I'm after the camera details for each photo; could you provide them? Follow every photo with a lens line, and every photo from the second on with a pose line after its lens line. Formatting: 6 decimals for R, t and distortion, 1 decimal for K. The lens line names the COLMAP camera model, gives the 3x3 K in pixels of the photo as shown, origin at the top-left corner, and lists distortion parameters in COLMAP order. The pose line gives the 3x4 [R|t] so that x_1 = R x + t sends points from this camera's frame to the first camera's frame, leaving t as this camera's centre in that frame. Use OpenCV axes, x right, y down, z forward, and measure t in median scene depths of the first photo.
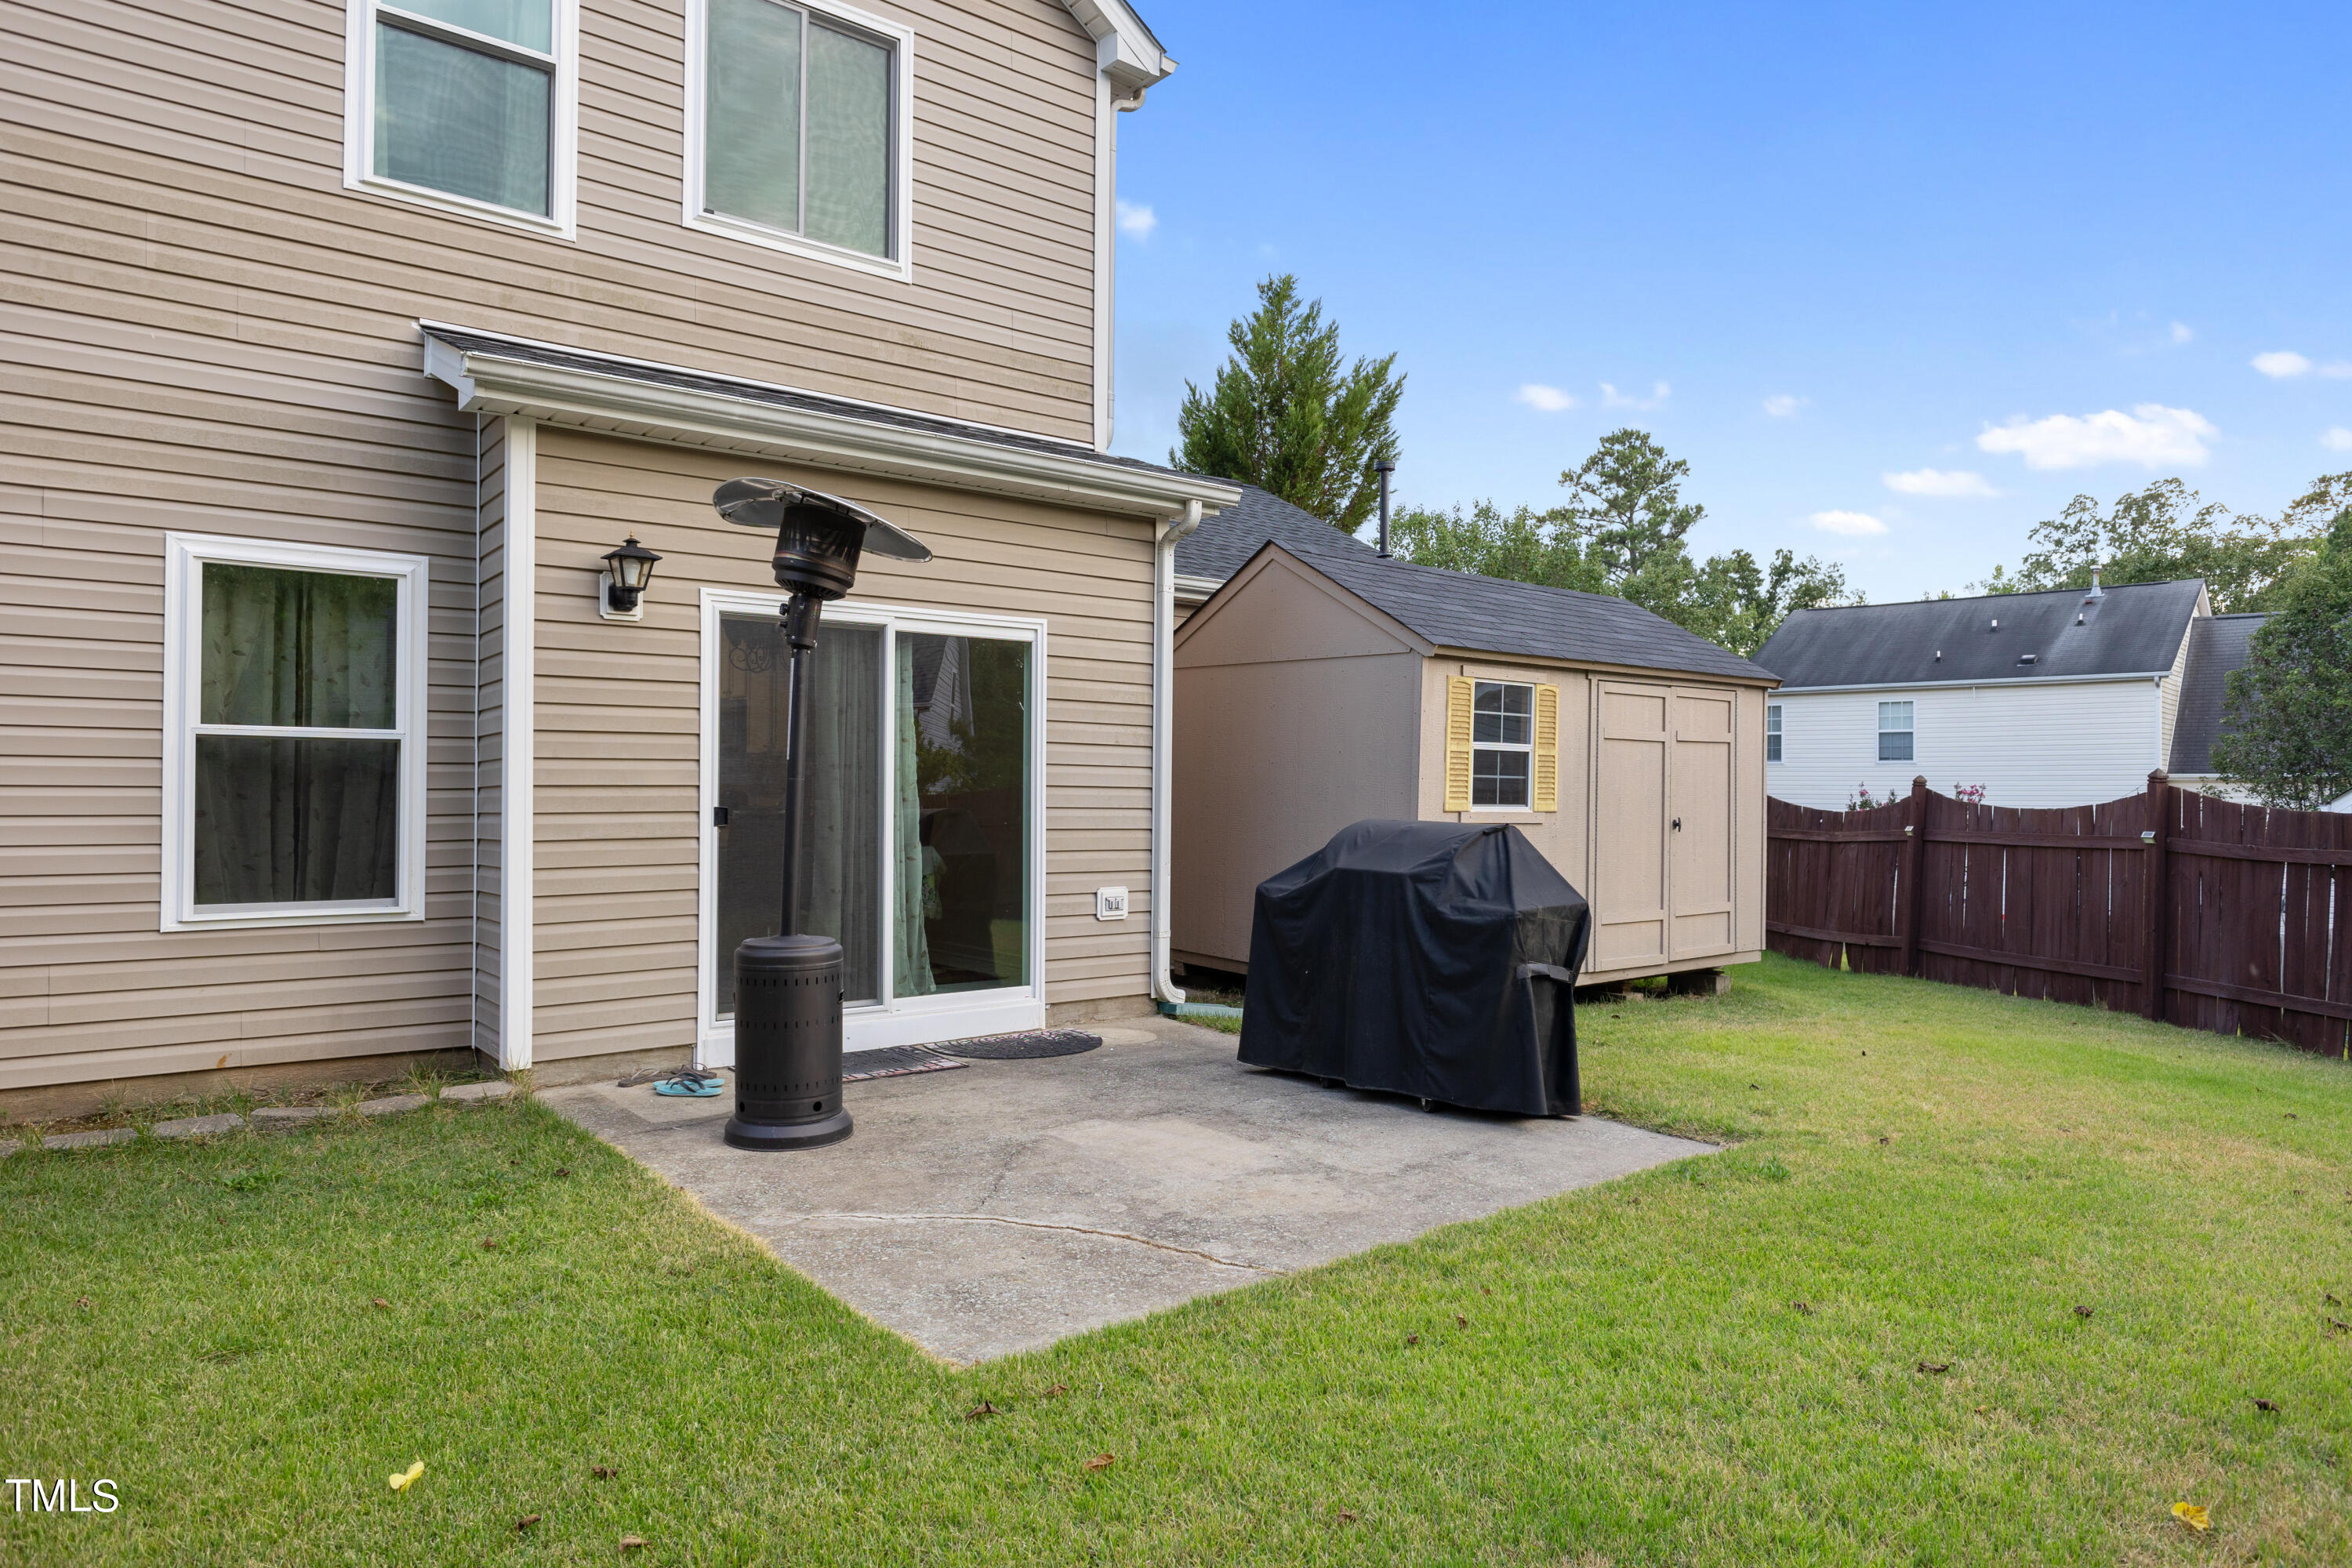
lens RADIAL K [[1480.8, 0, 1183.2], [0, 1480.8, 775.9], [0, 0, 1]] dist [-0.020987, -0.000297]
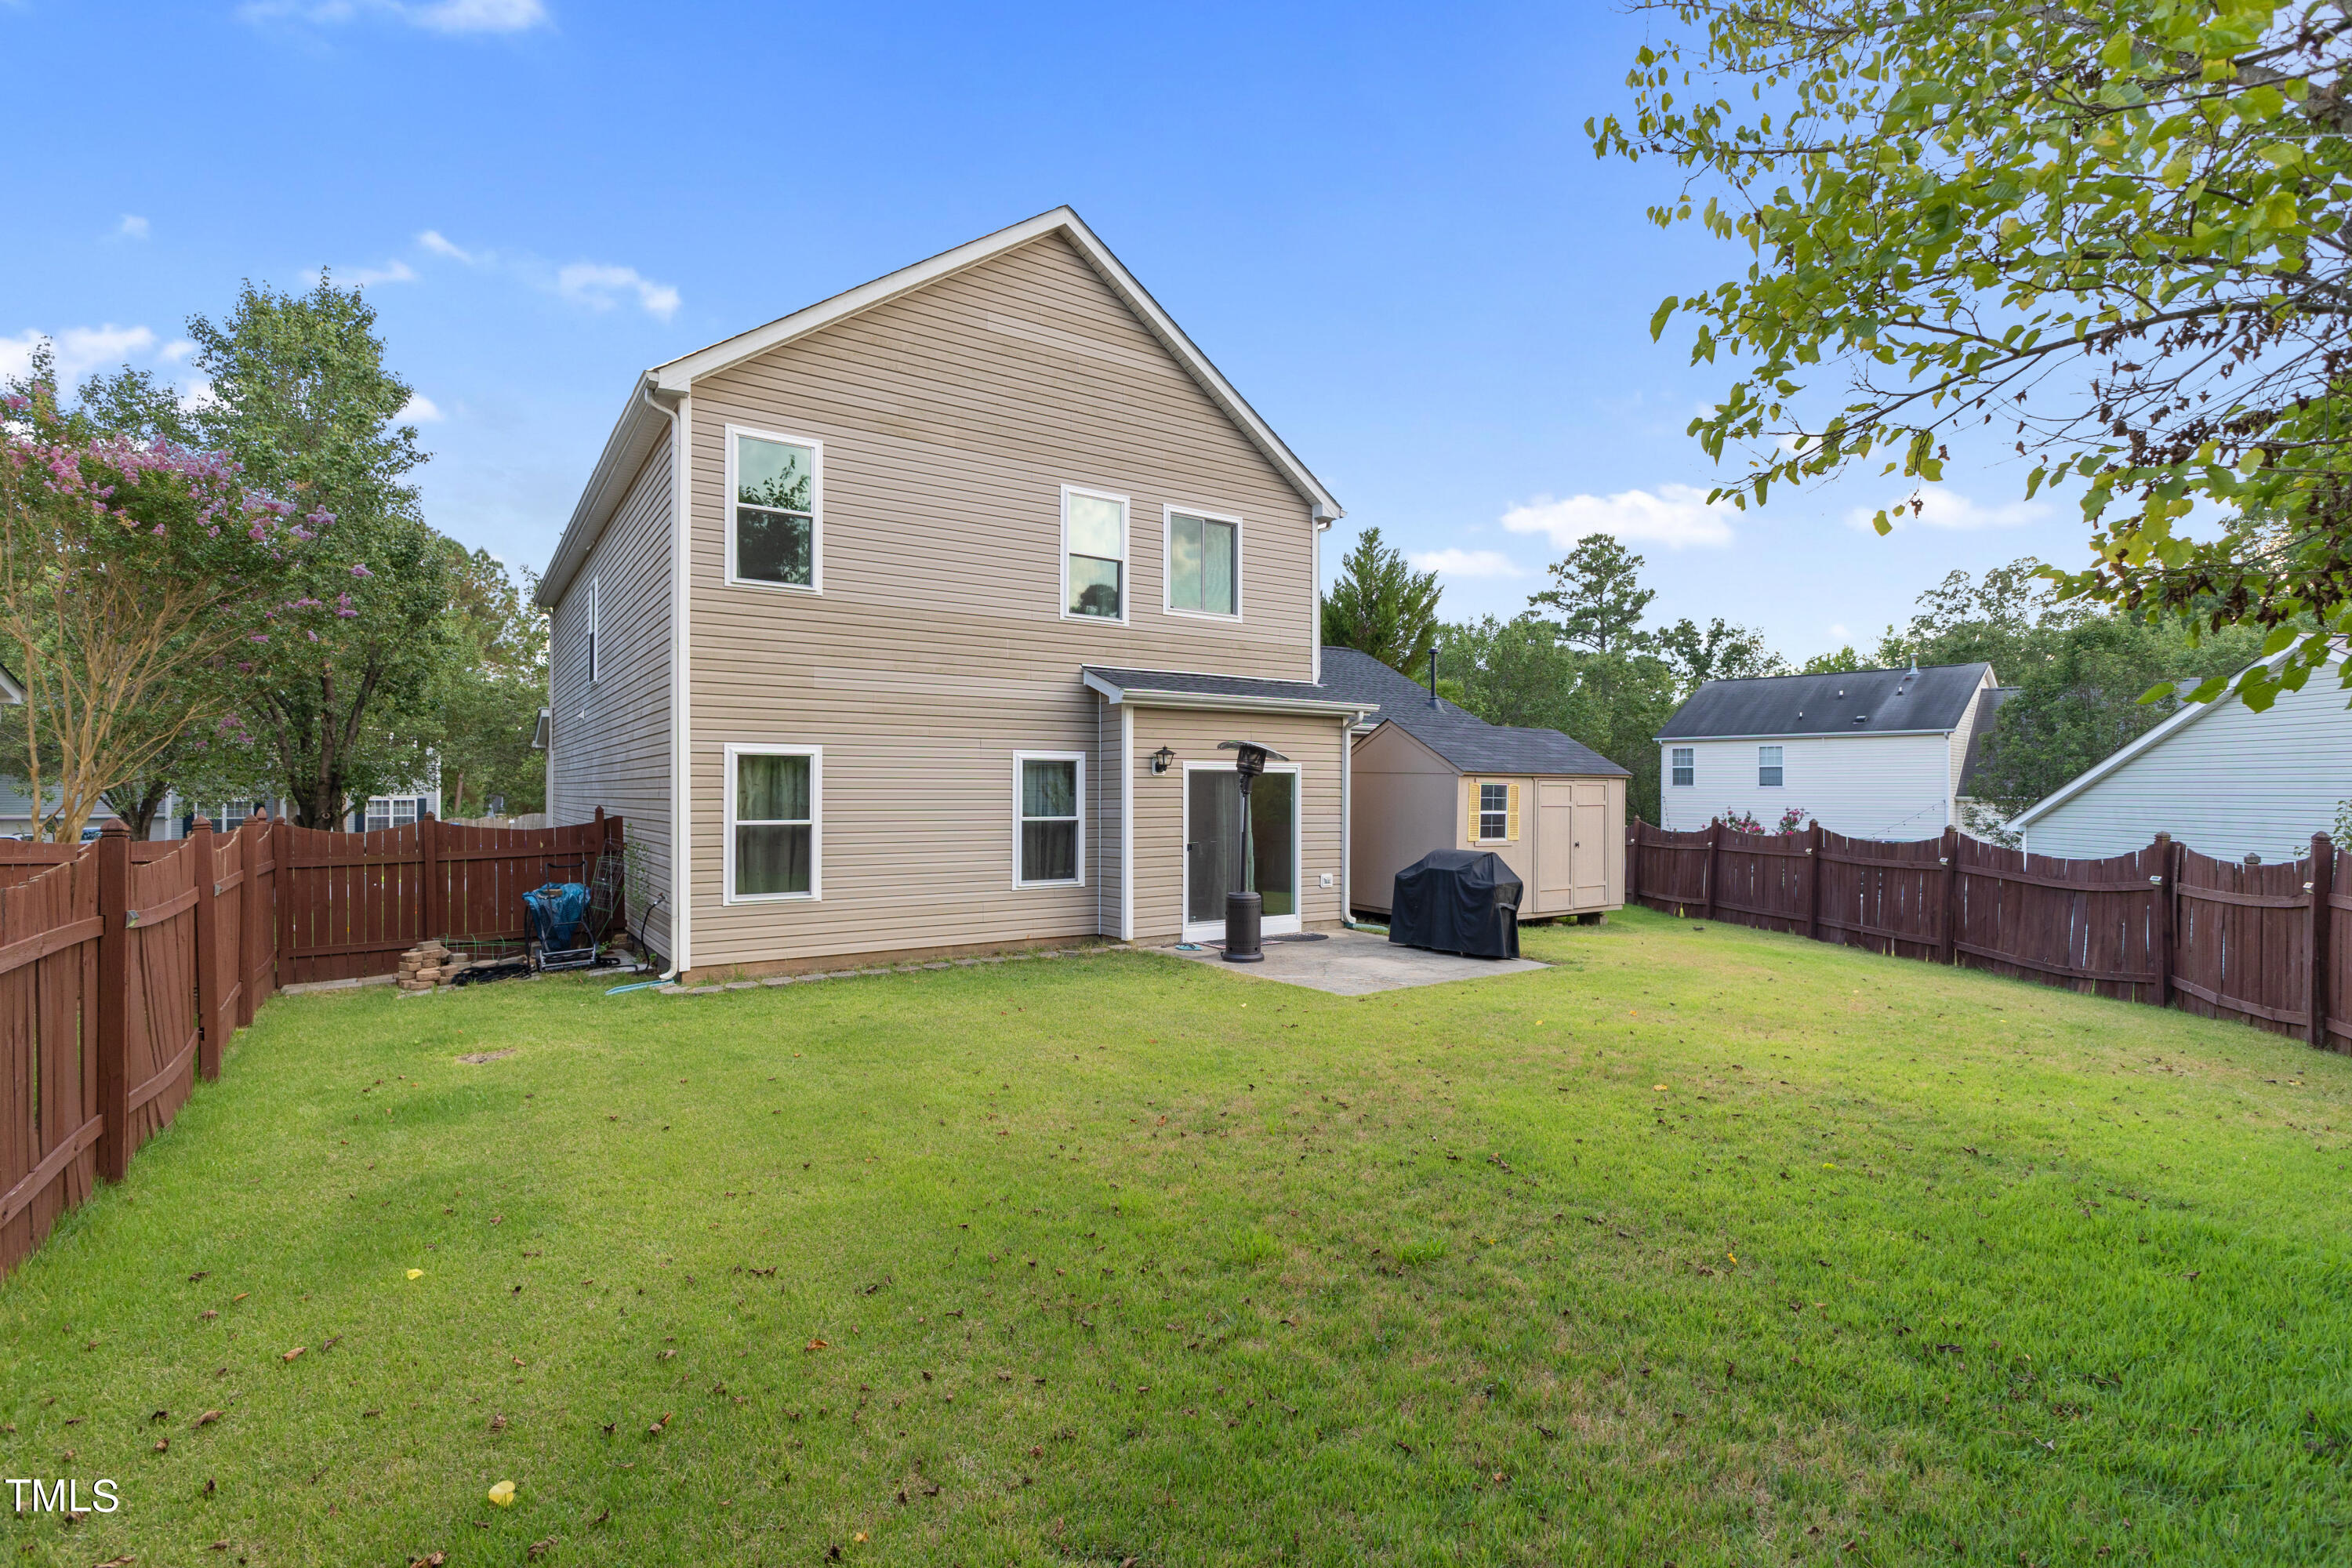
lens RADIAL K [[1079.1, 0, 1175.2], [0, 1079.1, 790.9], [0, 0, 1]] dist [-0.003109, -0.000203]
pose [[0.996392, -0.002485, -0.084829, -0.091479], [0.003009, 0.999977, 0.006047, -0.044882], [0.084812, -0.006281, 0.996377, -0.484002]]
